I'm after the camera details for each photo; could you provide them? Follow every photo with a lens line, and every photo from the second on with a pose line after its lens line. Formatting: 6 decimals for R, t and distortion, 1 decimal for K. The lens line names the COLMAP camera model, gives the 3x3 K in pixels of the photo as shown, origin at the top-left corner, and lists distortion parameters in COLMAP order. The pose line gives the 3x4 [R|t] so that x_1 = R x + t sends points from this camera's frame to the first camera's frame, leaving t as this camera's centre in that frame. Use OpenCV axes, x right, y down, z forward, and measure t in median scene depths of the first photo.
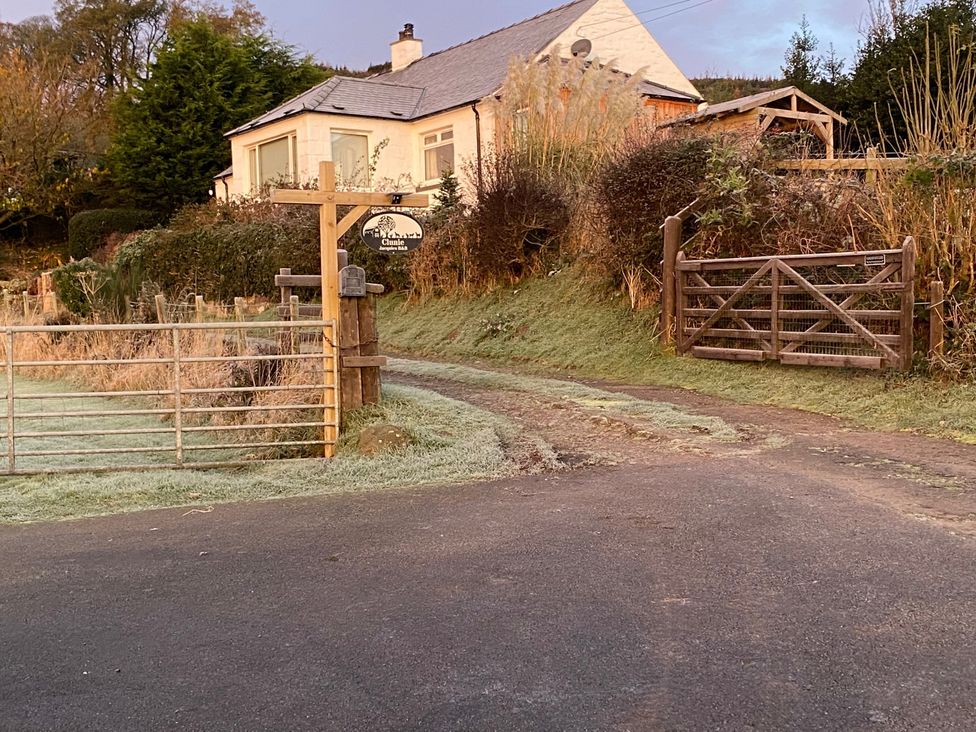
lens RADIAL K [[1042.0, 0, 488.0], [0, 1042.0, 366.0], [0, 0, 1]] dist [0.017363, -0.031542]
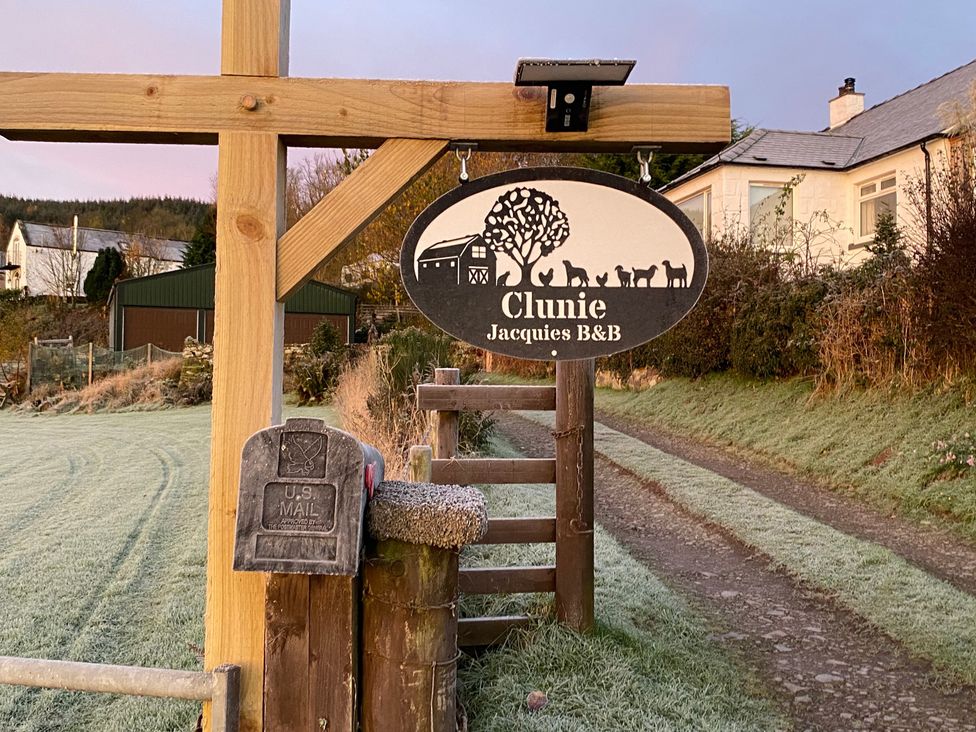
lens RADIAL K [[1042.0, 0, 488.0], [0, 1042.0, 366.0], [0, 0, 1]] dist [0.017363, -0.031542]
pose [[0.919664, 0.022518, -0.392060, -0.006273], [-0.046647, 0.997550, -0.052128, -0.034125], [0.389925, 0.066228, 0.918462, 0.287792]]
